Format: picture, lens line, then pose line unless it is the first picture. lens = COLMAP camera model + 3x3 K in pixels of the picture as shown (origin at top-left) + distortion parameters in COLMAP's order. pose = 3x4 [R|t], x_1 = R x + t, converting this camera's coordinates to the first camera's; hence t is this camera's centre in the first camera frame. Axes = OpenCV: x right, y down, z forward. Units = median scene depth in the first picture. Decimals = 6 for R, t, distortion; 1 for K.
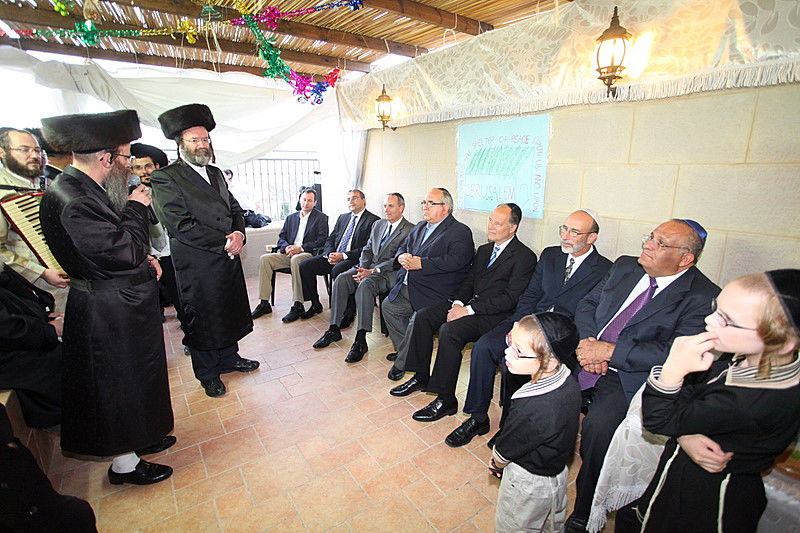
lens RADIAL K [[384.6, 0, 401.4], [0, 384.6, 264.2], [0, 0, 1]] dist [-0.029562, 0.006756]
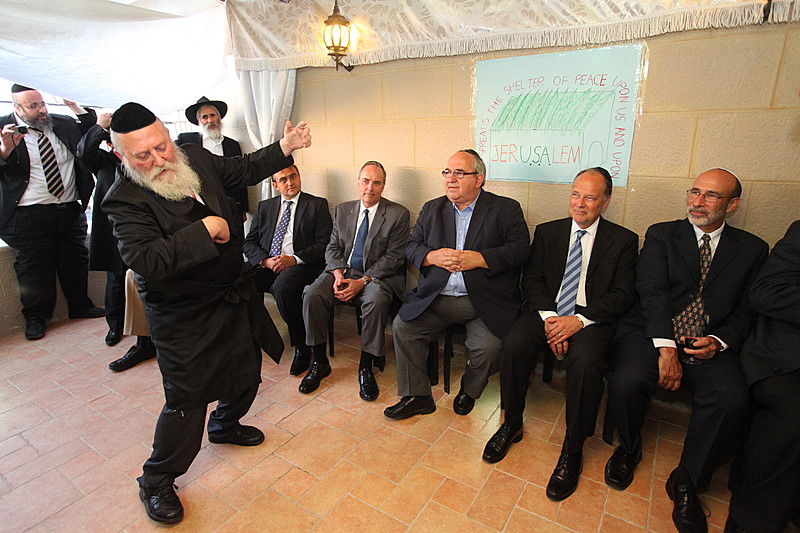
lens RADIAL K [[452.8, 0, 396.9], [0, 452.8, 260.1], [0, 0, 1]] dist [-0.029169, 0.019076]
pose [[0.930239, -0.103824, 0.351959, -0.335024], [0.097779, 0.994594, 0.034962, -0.042867], [-0.353686, 0.001892, 0.935362, 0.286783]]
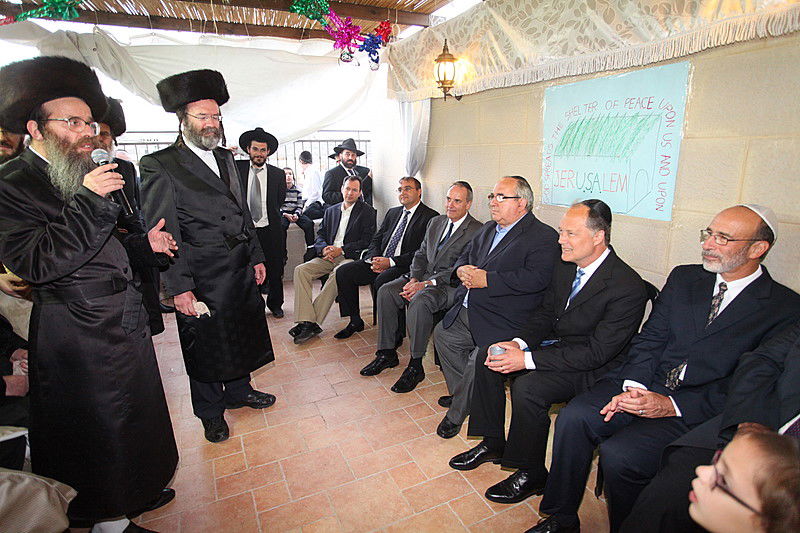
lens RADIAL K [[452.8, 0, 397.0], [0, 452.8, 261.9], [0, 0, 1]] dist [-0.029169, 0.019076]
pose [[0.985565, 0.025873, -0.167311, 0.024174], [-0.026453, 0.999649, -0.001235, -0.028343], [0.167220, 0.005643, 0.985903, 0.124069]]
